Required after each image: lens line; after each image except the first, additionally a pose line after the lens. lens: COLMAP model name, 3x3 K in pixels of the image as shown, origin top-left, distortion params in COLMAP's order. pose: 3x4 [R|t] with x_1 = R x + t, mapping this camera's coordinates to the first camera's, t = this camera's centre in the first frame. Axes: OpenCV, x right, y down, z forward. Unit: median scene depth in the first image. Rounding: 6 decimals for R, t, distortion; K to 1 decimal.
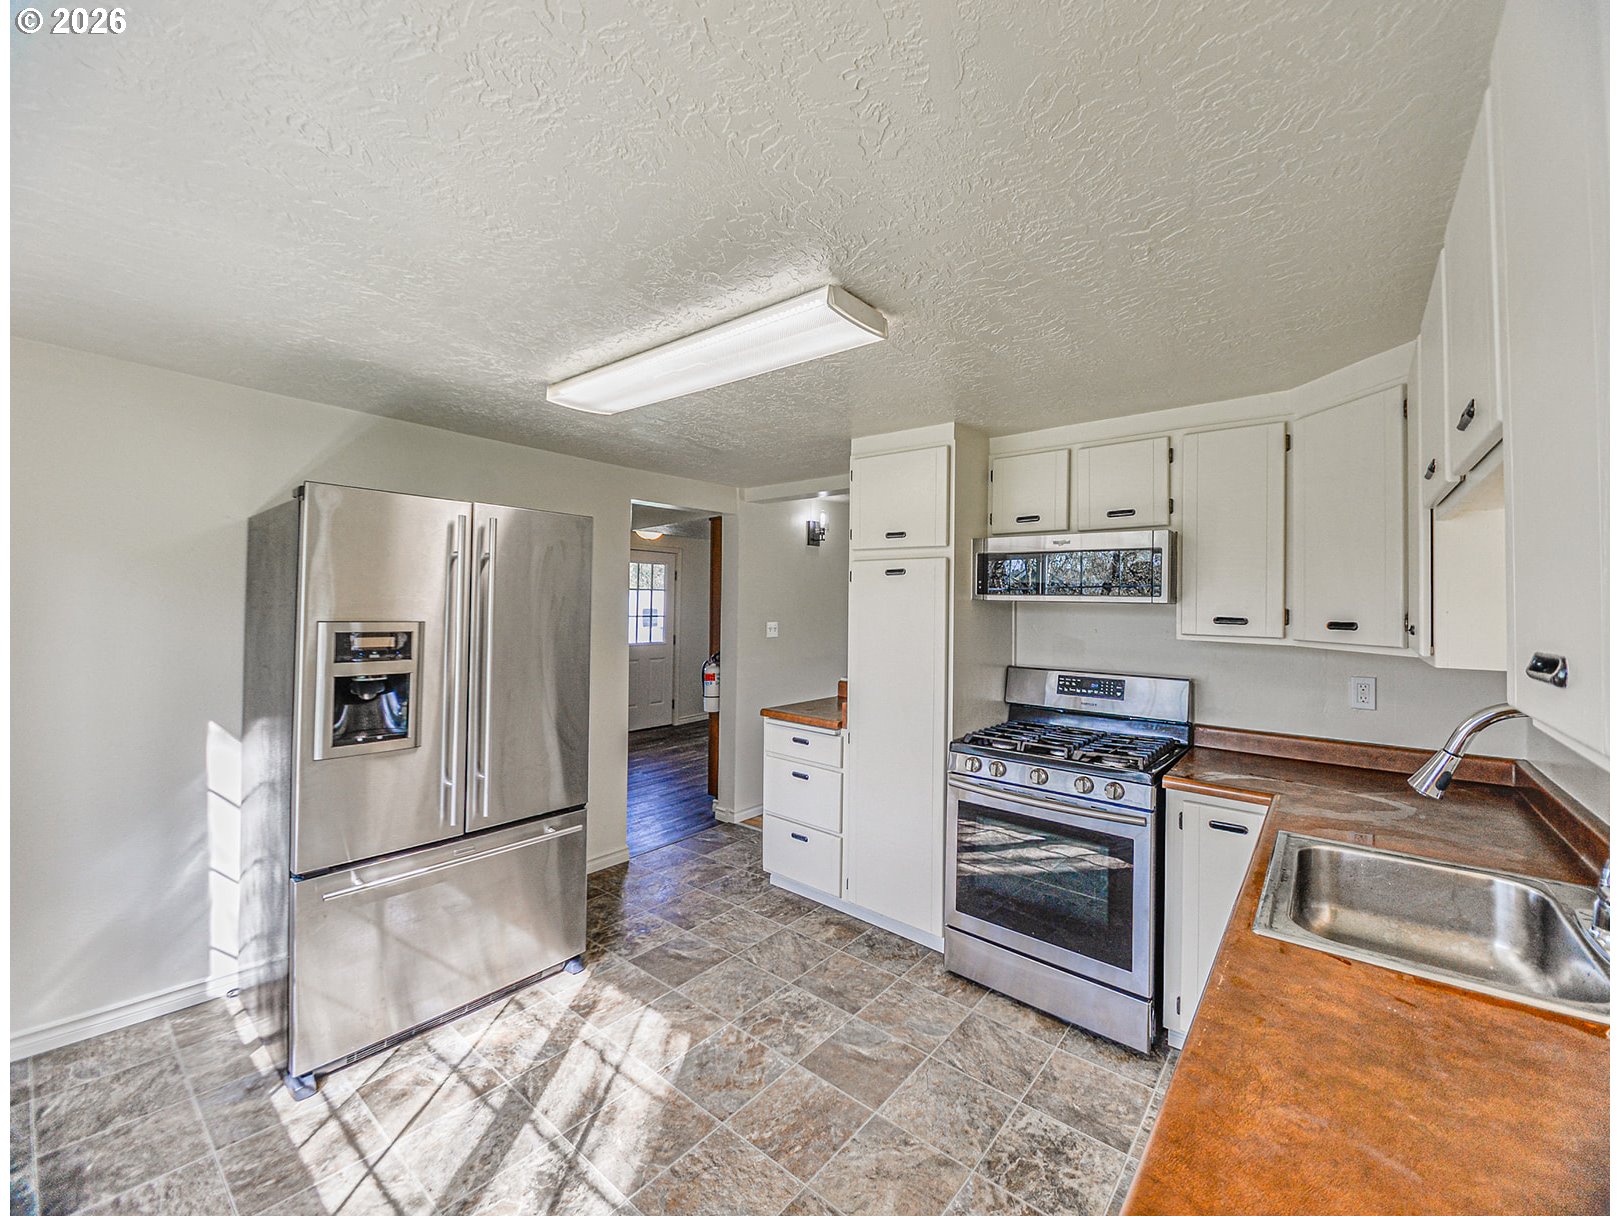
lens RADIAL K [[641.8, 0, 815.7], [0, 641.8, 596.0], [0, 0, 1]] dist [-0.002662, -0.000695]
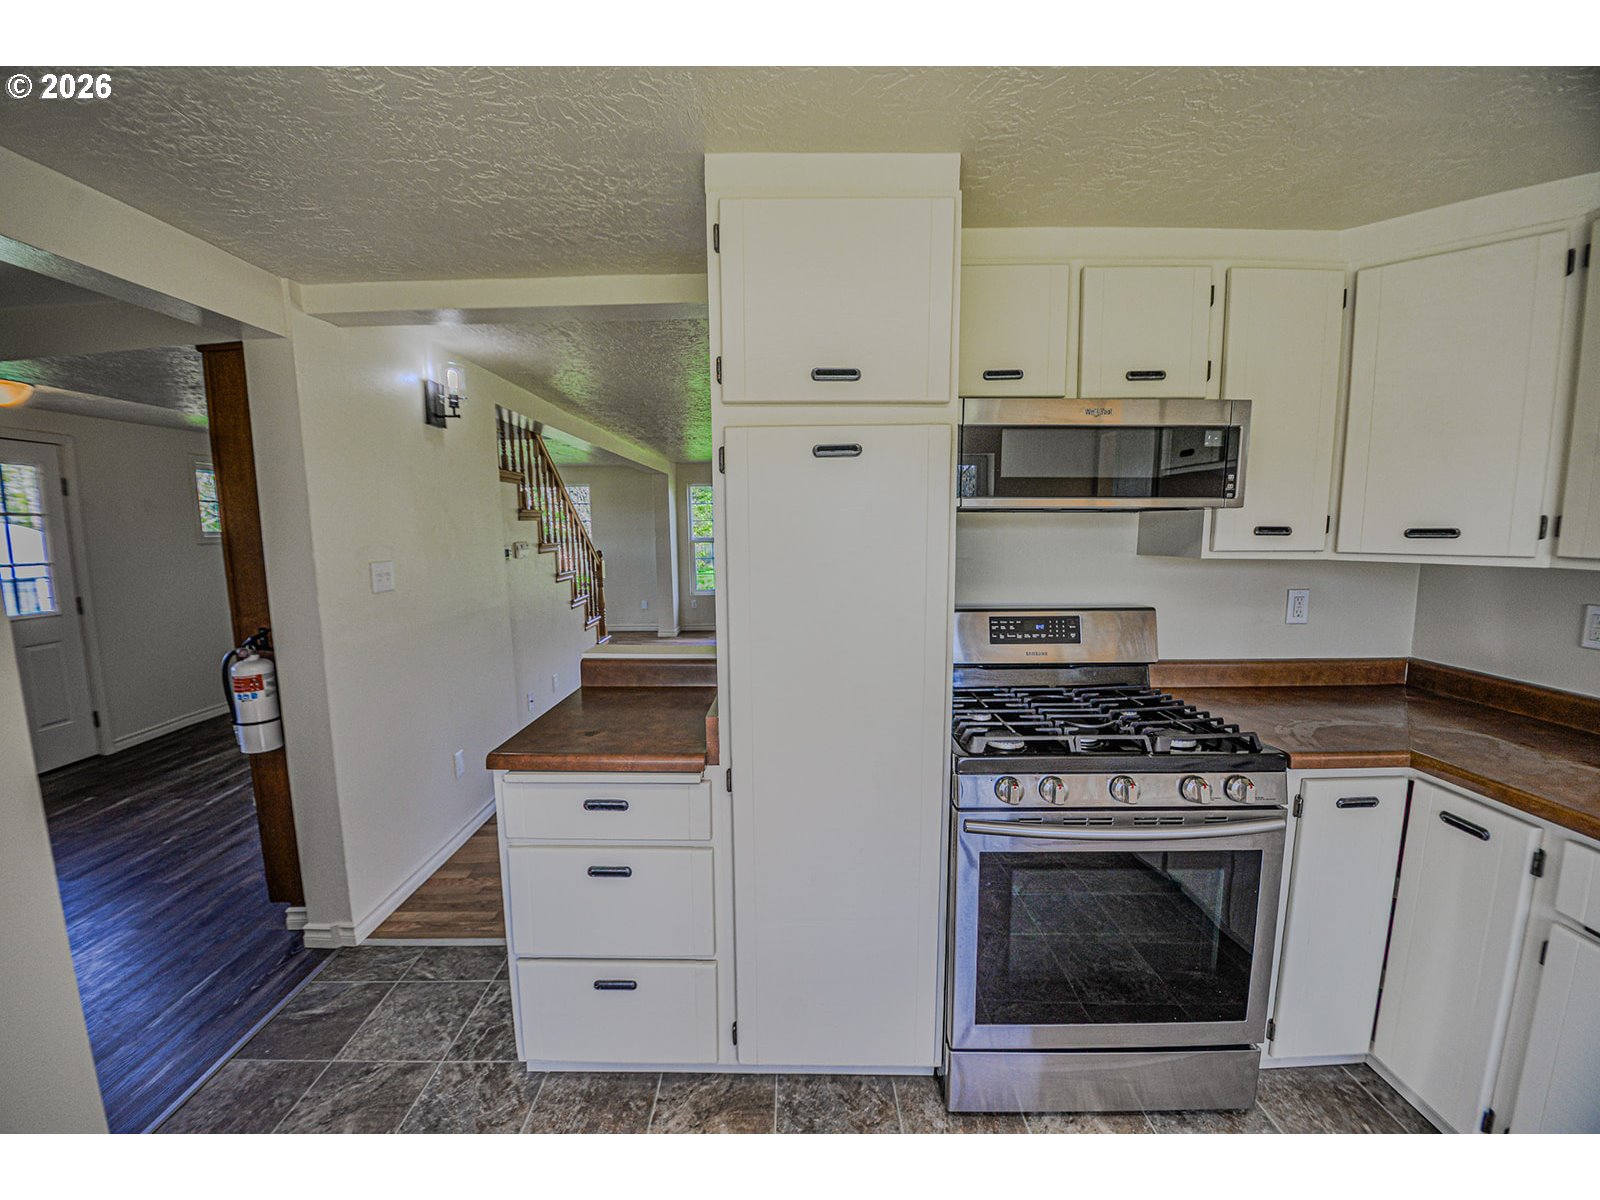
lens RADIAL K [[628.9, 0, 786.9], [0, 628.9, 599.0], [0, 0, 1]] dist [-0.009418, -0.013540]
pose [[0.770629, -0.094436, 0.630248, -0.232771], [0.013535, 0.991162, 0.131965, 0.010057], [-0.637140, -0.093166, 0.765096, 0.641982]]
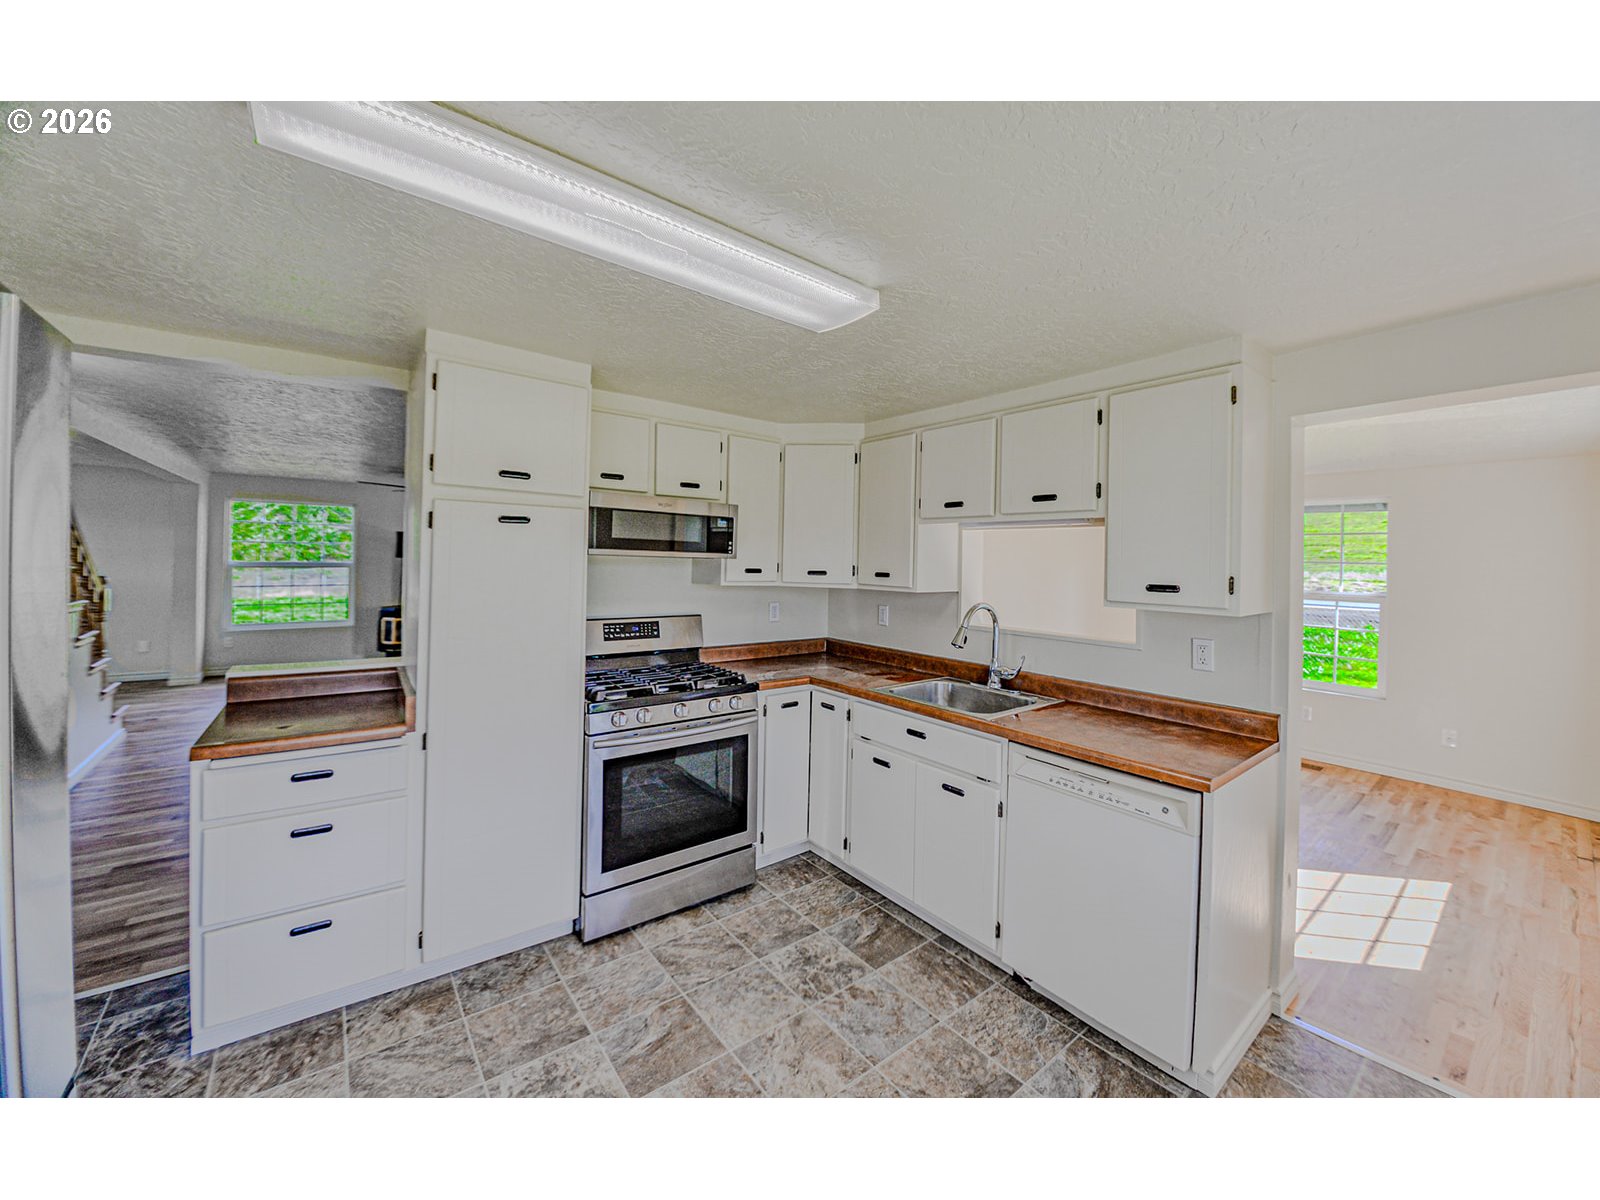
lens RADIAL K [[622.9, 0, 812.6], [0, 622.9, 563.1], [0, 0, 1]] dist [0.016603, -0.015730]
pose [[0.219012, -0.017578, 0.975564, -0.582038], [-0.031090, 0.999204, 0.024984, -0.015666], [-0.975227, -0.035802, 0.218292, 0.453167]]
